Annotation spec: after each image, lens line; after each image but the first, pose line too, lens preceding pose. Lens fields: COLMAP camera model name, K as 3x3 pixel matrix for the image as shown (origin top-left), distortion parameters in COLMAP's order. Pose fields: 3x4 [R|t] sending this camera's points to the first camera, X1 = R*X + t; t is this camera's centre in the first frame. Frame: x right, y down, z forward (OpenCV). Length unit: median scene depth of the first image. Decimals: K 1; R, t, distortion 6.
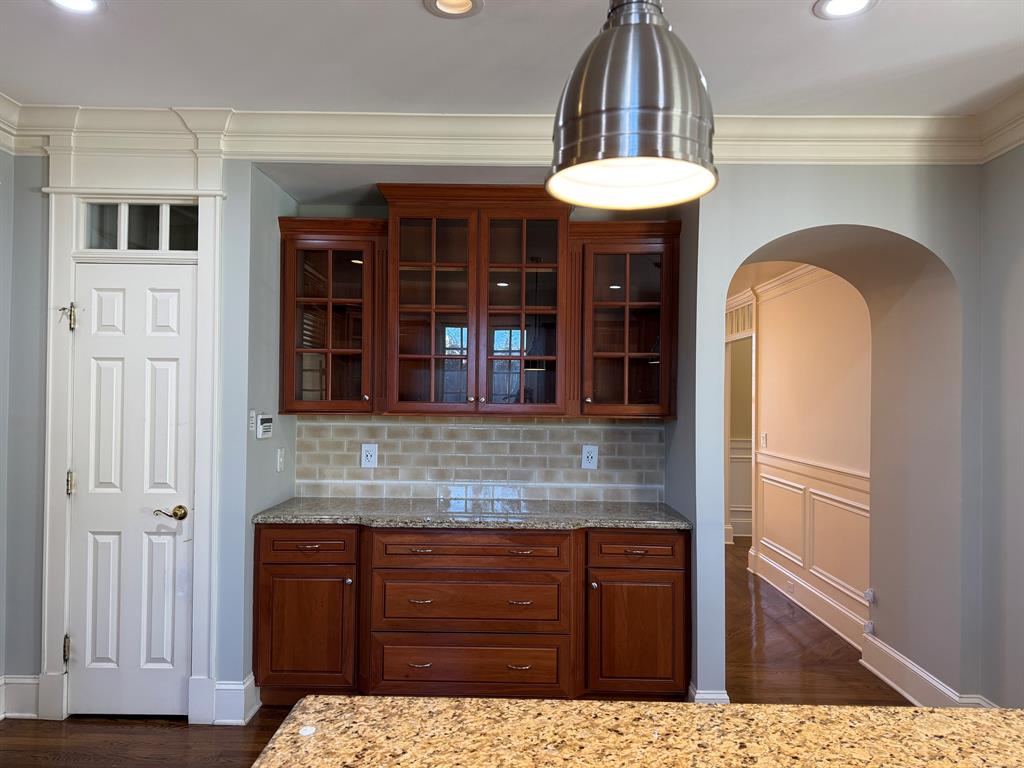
lens RADIAL K [[725.0, 0, 507.5], [0, 725.0, 377.9], [0, 0, 1]] dist [0.020529, -0.020481]
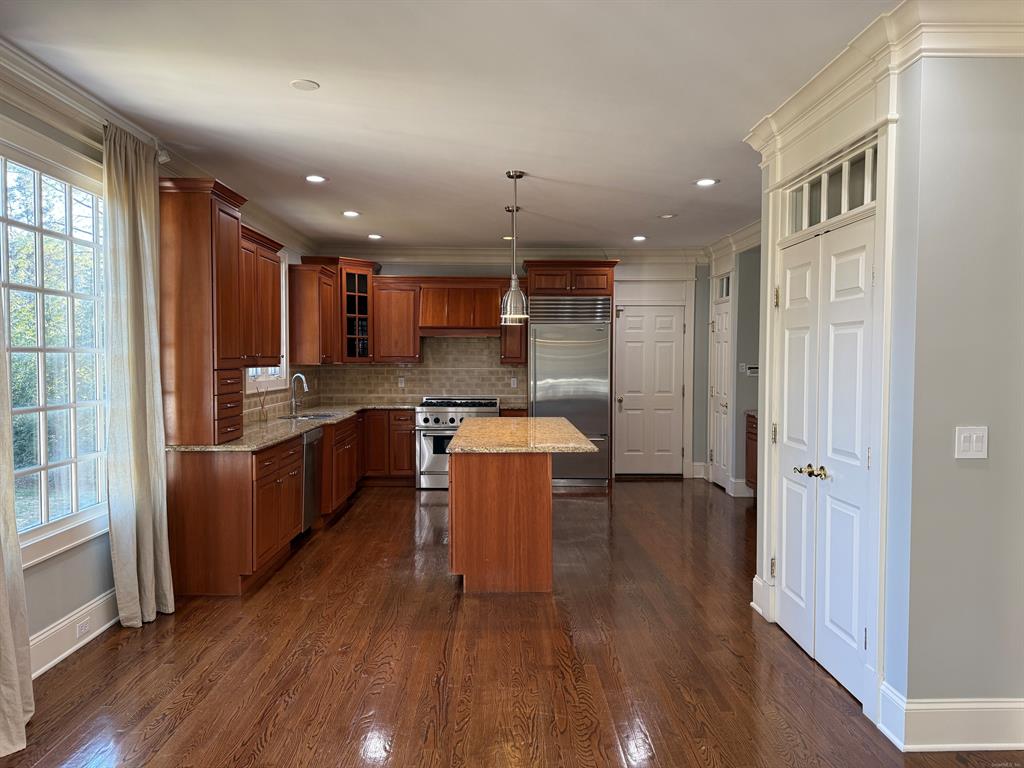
lens RADIAL K [[725.0, 0, 511.5], [0, 725.0, 385.0], [0, 0, 1]] dist [0.020529, -0.020481]
pose [[0.037818, 0.028150, -0.998888, 0.646015], [0.023542, 0.999301, 0.029053, 0.010144], [0.999007, -0.024614, 0.037129, 0.067504]]
